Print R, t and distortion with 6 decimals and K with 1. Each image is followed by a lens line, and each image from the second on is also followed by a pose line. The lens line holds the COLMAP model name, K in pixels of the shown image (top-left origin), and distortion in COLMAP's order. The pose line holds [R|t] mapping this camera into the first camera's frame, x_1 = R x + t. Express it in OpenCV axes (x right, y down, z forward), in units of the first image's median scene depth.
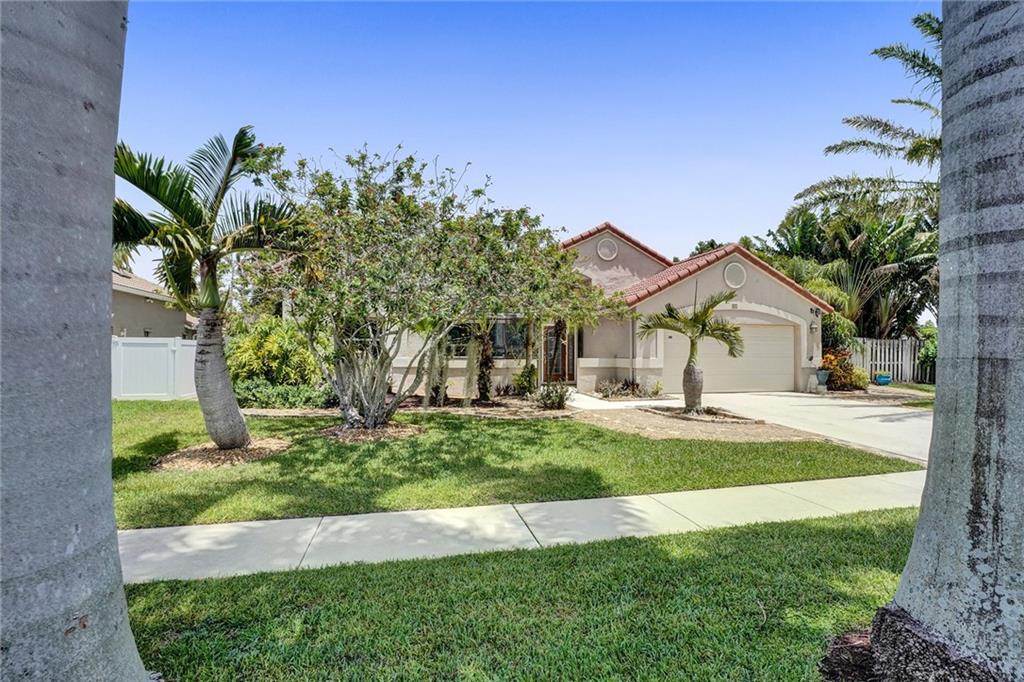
lens RADIAL K [[494.7, 0, 512.0], [0, 494.7, 341.0], [0, 0, 1]] dist [-0.081639, 0.031353]
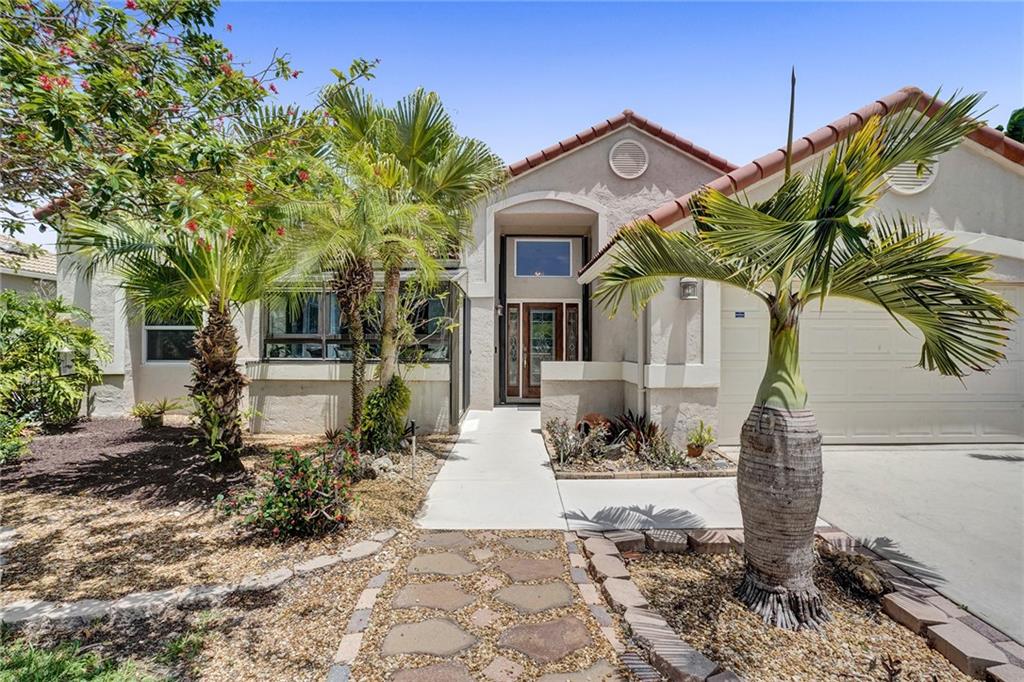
lens RADIAL K [[481.7, 0, 515.0], [0, 481.7, 336.5], [0, 0, 1]] dist [-0.078450, 0.029568]
pose [[0.978471, -0.003760, -0.206352, 0.225642], [0.005652, 0.999947, 0.008581, 0.007169], [0.206309, -0.009562, 0.978440, 0.578073]]
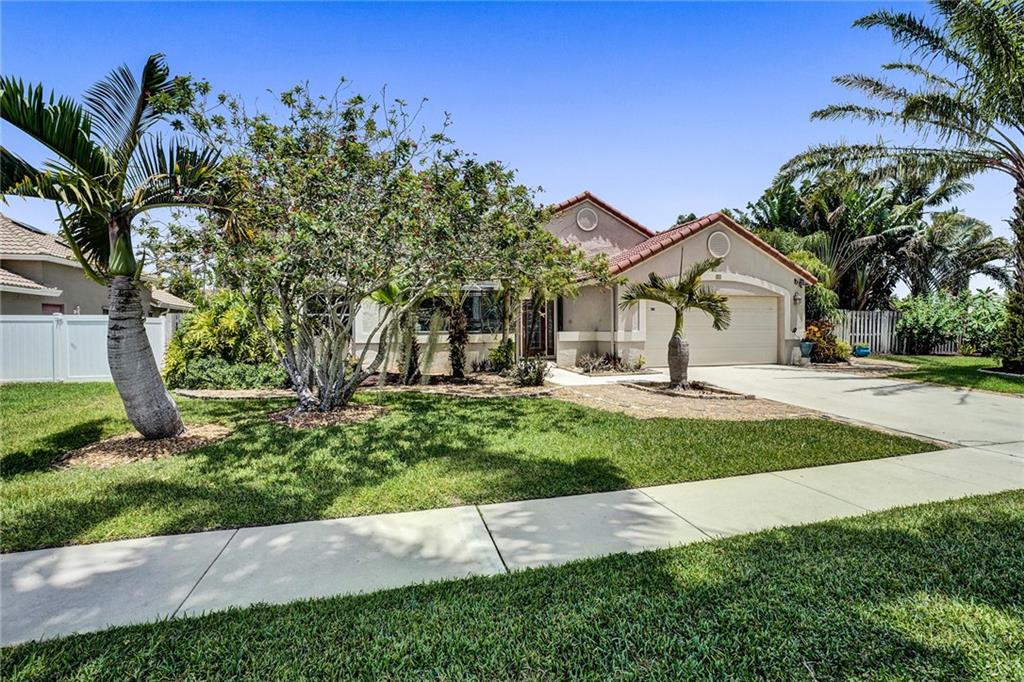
lens RADIAL K [[481.7, 0, 515.0], [0, 481.7, 336.5], [0, 0, 1]] dist [-0.078450, 0.029568]
pose [[0.999068, -0.010494, 0.041880, 0.012555], [0.008807, 0.999150, 0.040258, 0.005979], [-0.042267, -0.039852, 0.998311, 0.073208]]
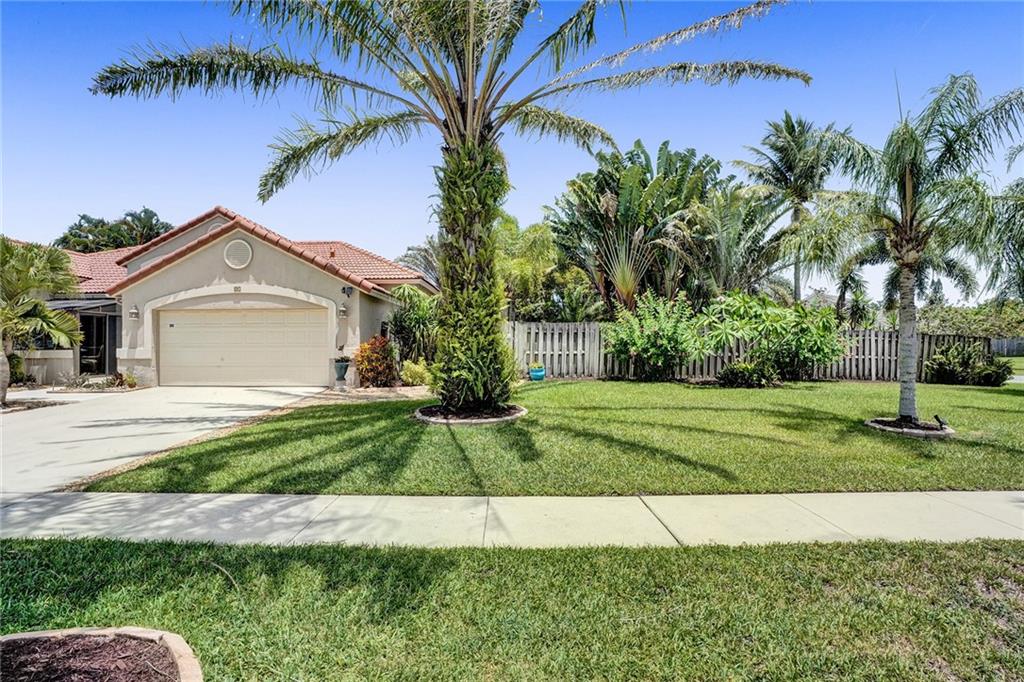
lens RADIAL K [[481.7, 0, 515.0], [0, 481.7, 336.5], [0, 0, 1]] dist [-0.078450, 0.029568]
pose [[0.980132, -0.011953, -0.197985, 1.187804], [0.014465, 0.999832, 0.011247, 0.013361], [0.197817, -0.013887, 0.980141, 0.278449]]
